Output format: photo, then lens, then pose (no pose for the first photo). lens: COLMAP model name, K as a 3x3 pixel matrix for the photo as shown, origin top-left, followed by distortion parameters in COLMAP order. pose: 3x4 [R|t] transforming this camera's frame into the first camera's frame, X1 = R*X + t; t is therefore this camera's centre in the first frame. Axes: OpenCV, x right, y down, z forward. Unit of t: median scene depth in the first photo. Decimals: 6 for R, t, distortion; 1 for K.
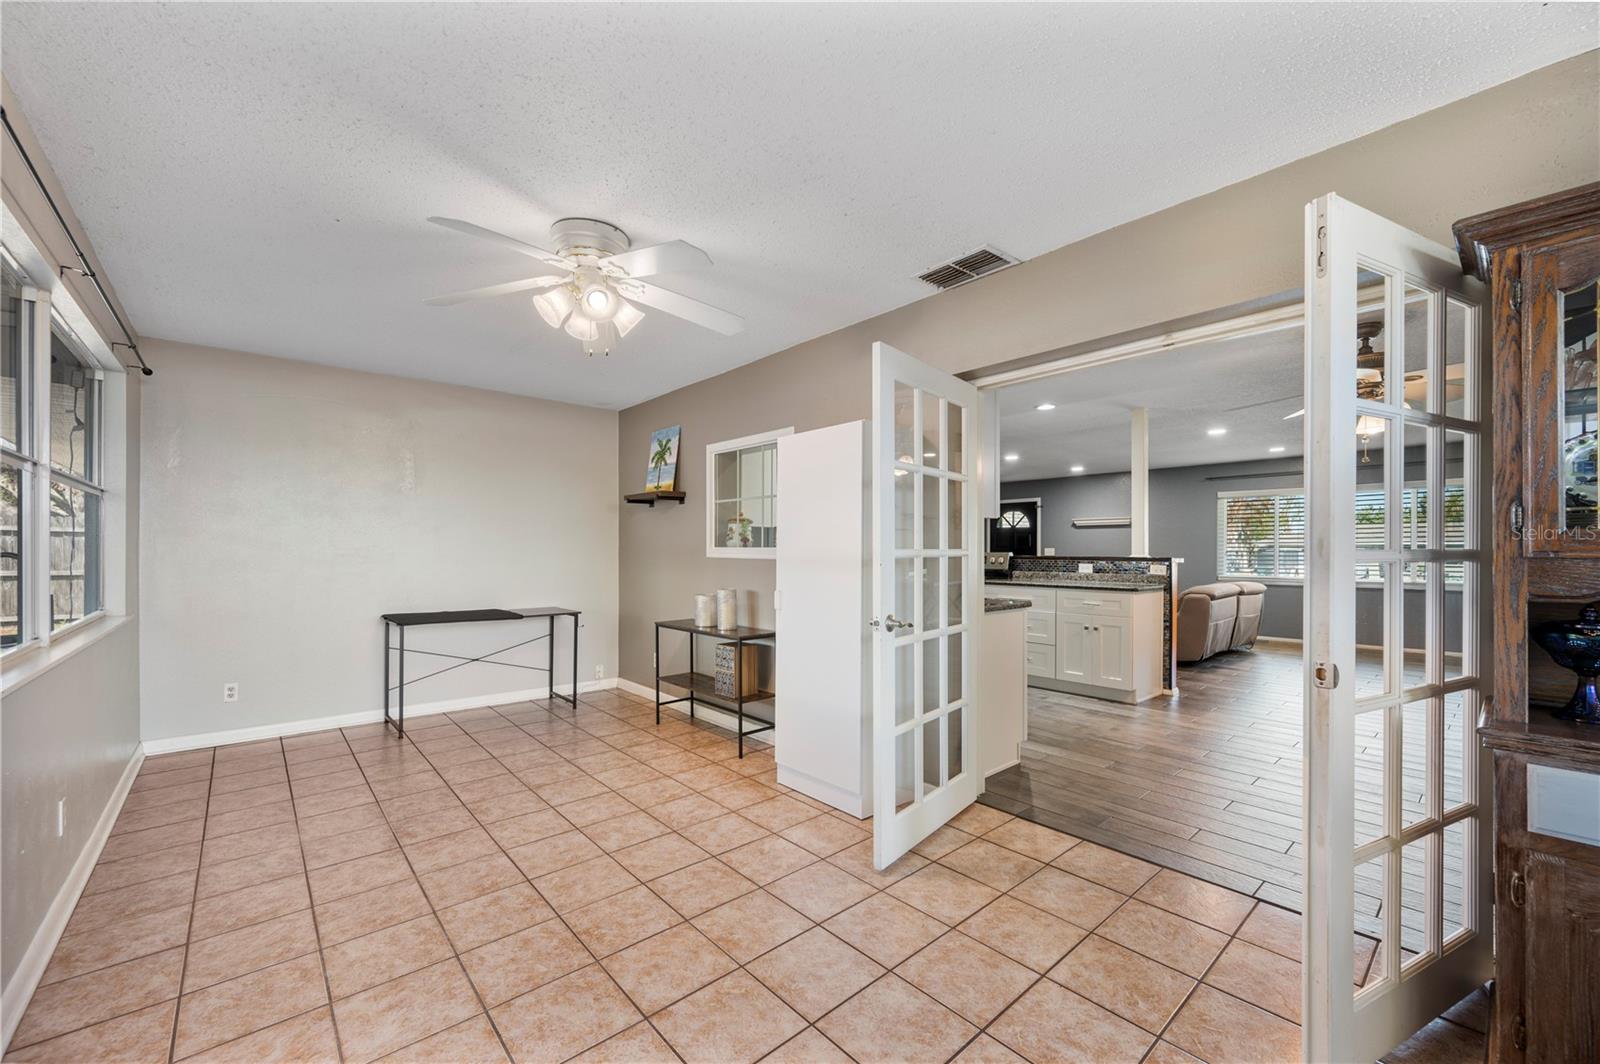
lens RADIAL K [[639.8, 0, 811.3], [0, 639.8, 549.6], [0, 0, 1]] dist [0.000954, -0.000452]
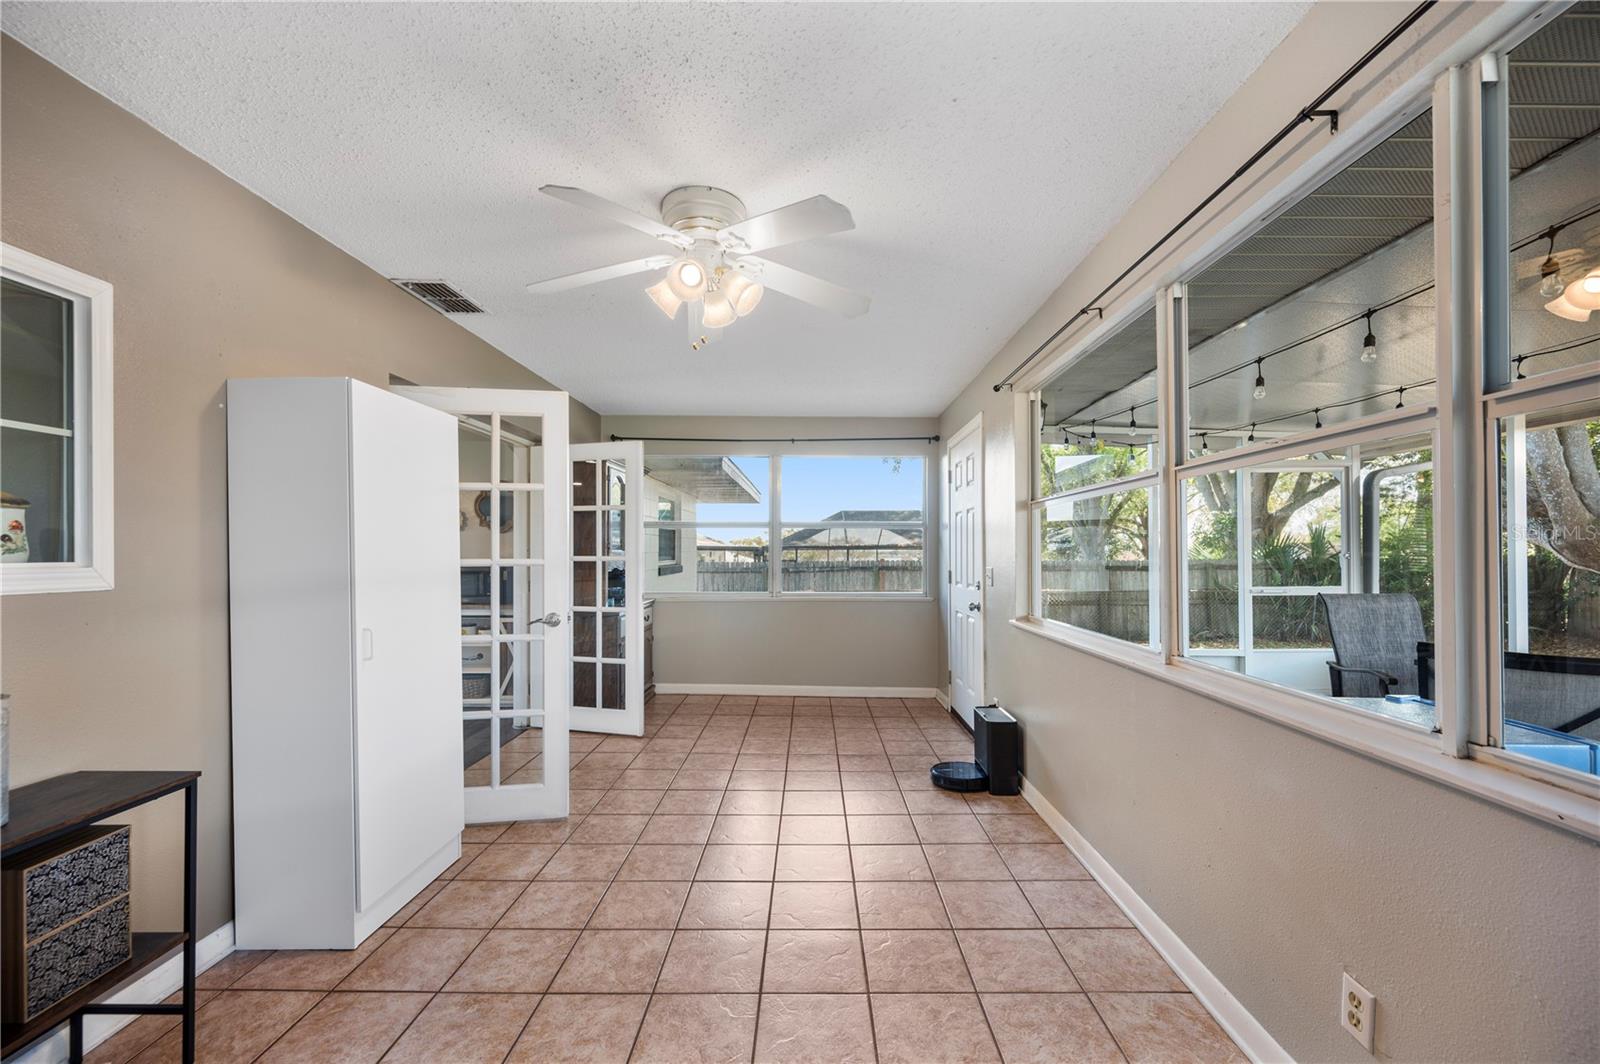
lens RADIAL K [[639.8, 0, 811.3], [0, 639.8, 549.6], [0, 0, 1]] dist [0.000954, -0.000452]
pose [[-0.746769, 0.007127, 0.665045, -0.870970], [0.005190, 0.999975, -0.004889, -0.007514], [-0.665063, -0.000199, -0.746787, 1.305009]]
